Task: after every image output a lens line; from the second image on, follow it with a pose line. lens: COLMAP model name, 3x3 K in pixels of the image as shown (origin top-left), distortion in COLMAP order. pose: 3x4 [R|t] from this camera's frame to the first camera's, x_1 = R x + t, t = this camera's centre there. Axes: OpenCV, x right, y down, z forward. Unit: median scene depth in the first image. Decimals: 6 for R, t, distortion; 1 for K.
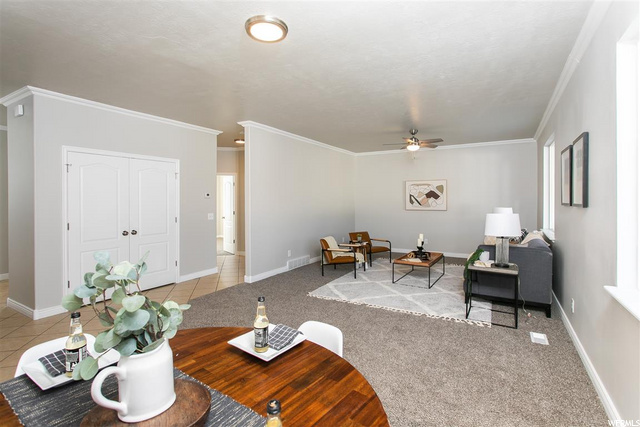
lens RADIAL K [[318.8, 0, 310.2], [0, 318.8, 200.2], [0, 0, 1]] dist [-0.001039, -0.000162]
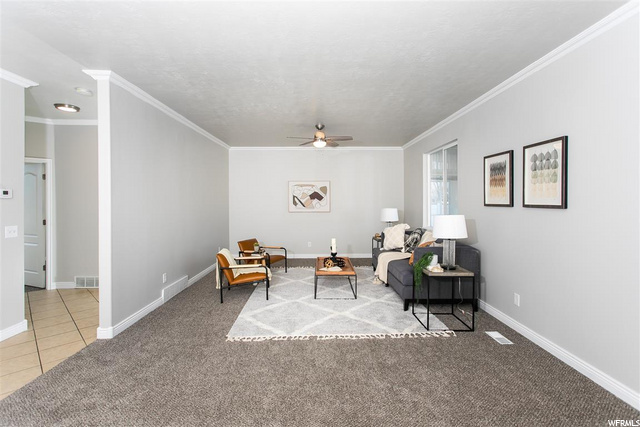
lens RADIAL K [[309.8, 0, 321.4], [0, 309.8, 200.6], [0, 0, 1]] dist [0.001941, 0.000451]
pose [[0.837938, -0.000279, 0.545766, -0.176184], [0.001956, 0.999995, -0.002492, -0.001122], [-0.545763, 0.003155, 0.837934, 0.287927]]
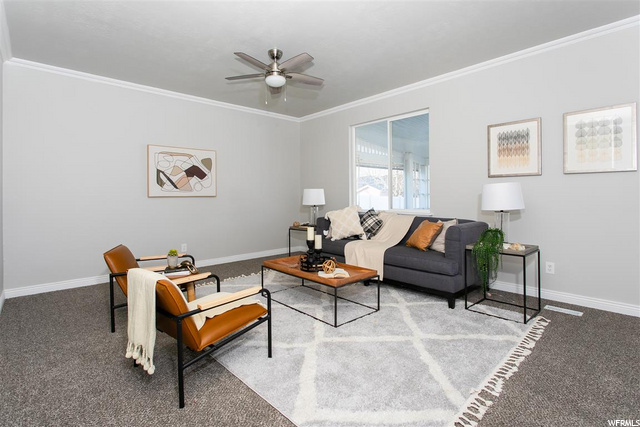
lens RADIAL K [[309.8, 0, 321.4], [0, 309.8, 200.6], [0, 0, 1]] dist [0.001941, 0.000451]
pose [[0.252872, -0.012599, 0.967418, -0.219712], [0.008953, 0.999903, 0.010682, 0.051701], [-0.967458, 0.005960, 0.252961, 0.880182]]
